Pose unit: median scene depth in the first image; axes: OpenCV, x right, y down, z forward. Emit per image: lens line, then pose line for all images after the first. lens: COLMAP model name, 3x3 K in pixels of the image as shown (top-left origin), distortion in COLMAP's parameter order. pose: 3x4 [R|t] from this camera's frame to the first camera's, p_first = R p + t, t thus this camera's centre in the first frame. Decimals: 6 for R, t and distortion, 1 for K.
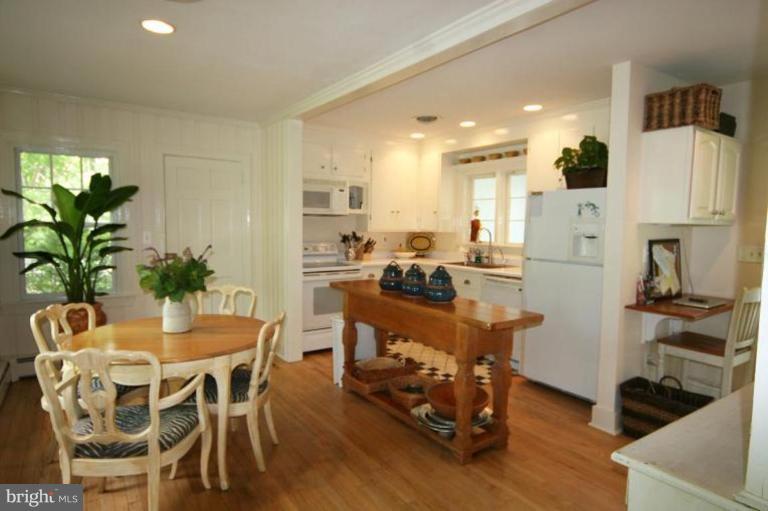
lens RADIAL K [[455.1, 0, 384.0], [0, 455.1, 255.5], [0, 0, 1]] dist [-0.001367, 0.000818]
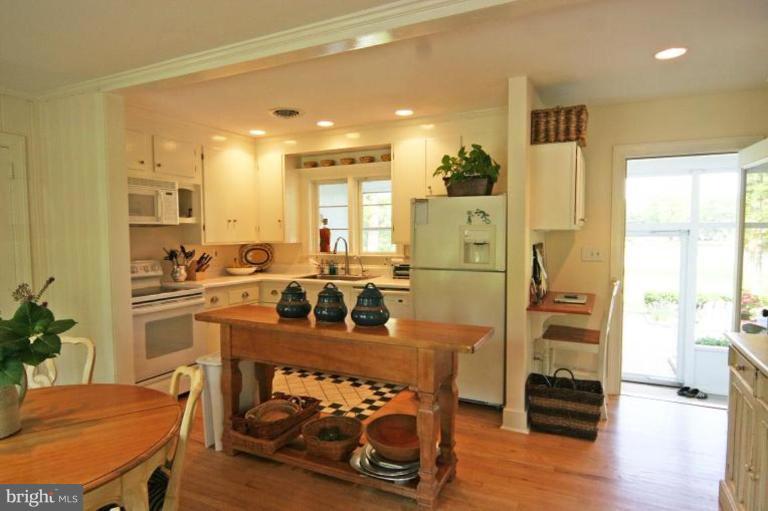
lens RADIAL K [[455.1, 0, 384.0], [0, 455.1, 255.5], [0, 0, 1]] dist [-0.001367, 0.000818]
pose [[0.871561, -0.043565, 0.488348, -0.195015], [0.052459, 0.998613, -0.004540, -0.017333], [-0.487473, 0.029575, 0.872637, 0.176306]]
